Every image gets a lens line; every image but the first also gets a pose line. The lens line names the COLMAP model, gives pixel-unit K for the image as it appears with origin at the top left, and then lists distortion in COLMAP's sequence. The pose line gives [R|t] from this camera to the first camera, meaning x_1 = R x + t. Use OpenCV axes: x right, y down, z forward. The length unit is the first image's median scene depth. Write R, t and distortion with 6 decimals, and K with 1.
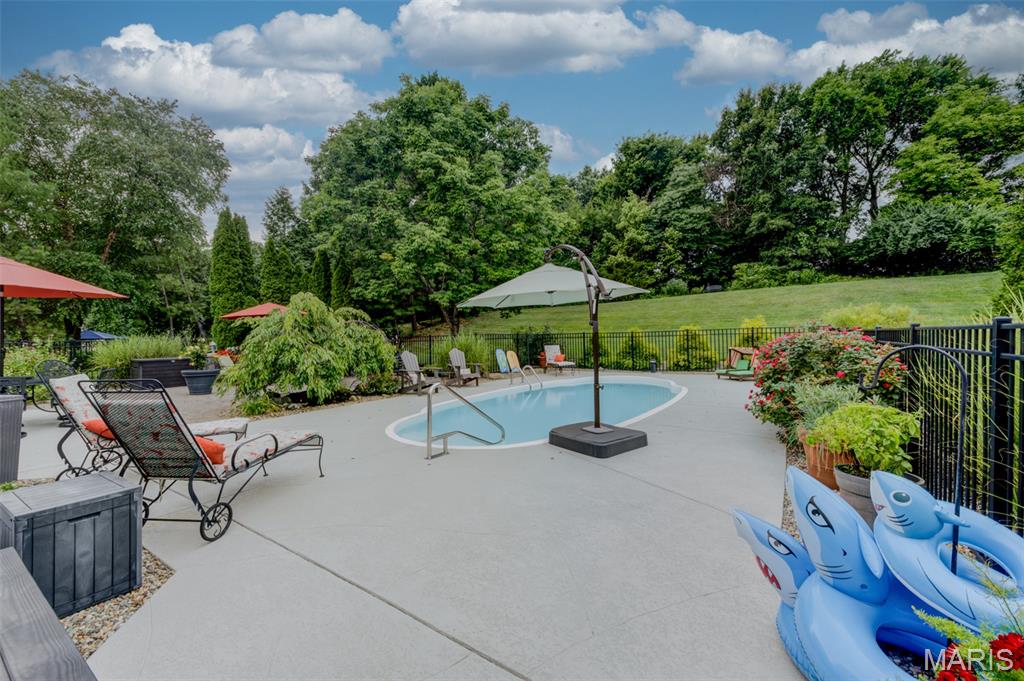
lens RADIAL K [[399.0, 0, 512.7], [0, 399.0, 338.9], [0, 0, 1]] dist [-0.000562, 0.000170]
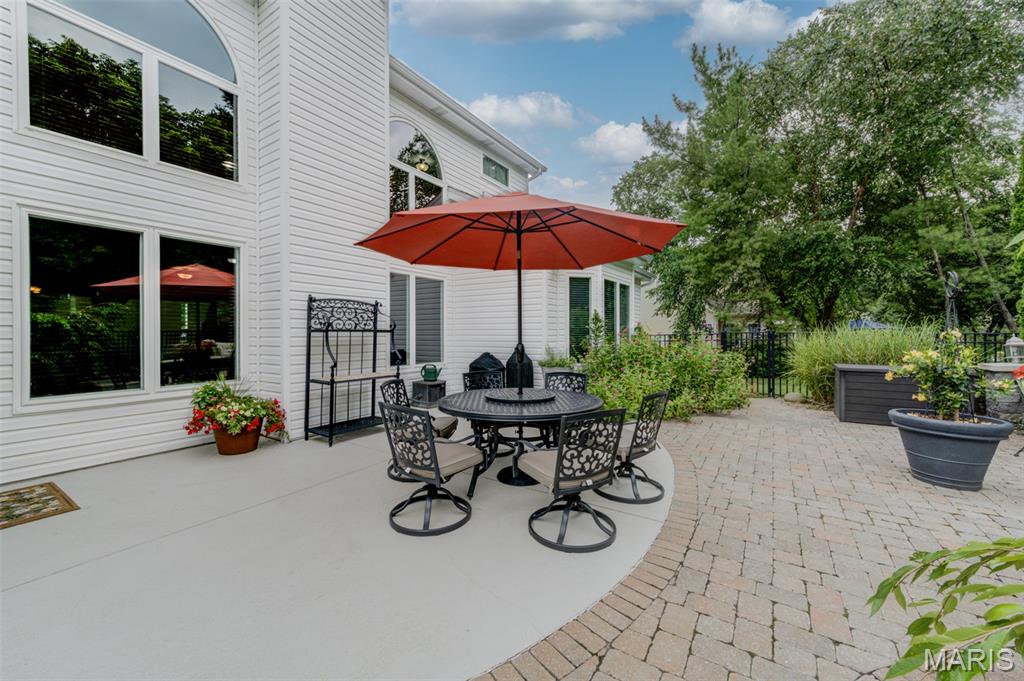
lens RADIAL K [[399.0, 0, 513.2], [0, 399.0, 331.4], [0, 0, 1]] dist [-0.000562, 0.000170]
pose [[-0.007391, 0.008467, -0.999937, -0.222106], [-0.002380, 0.999961, 0.008485, -0.000731], [0.999970, 0.002443, -0.007371, 0.322009]]
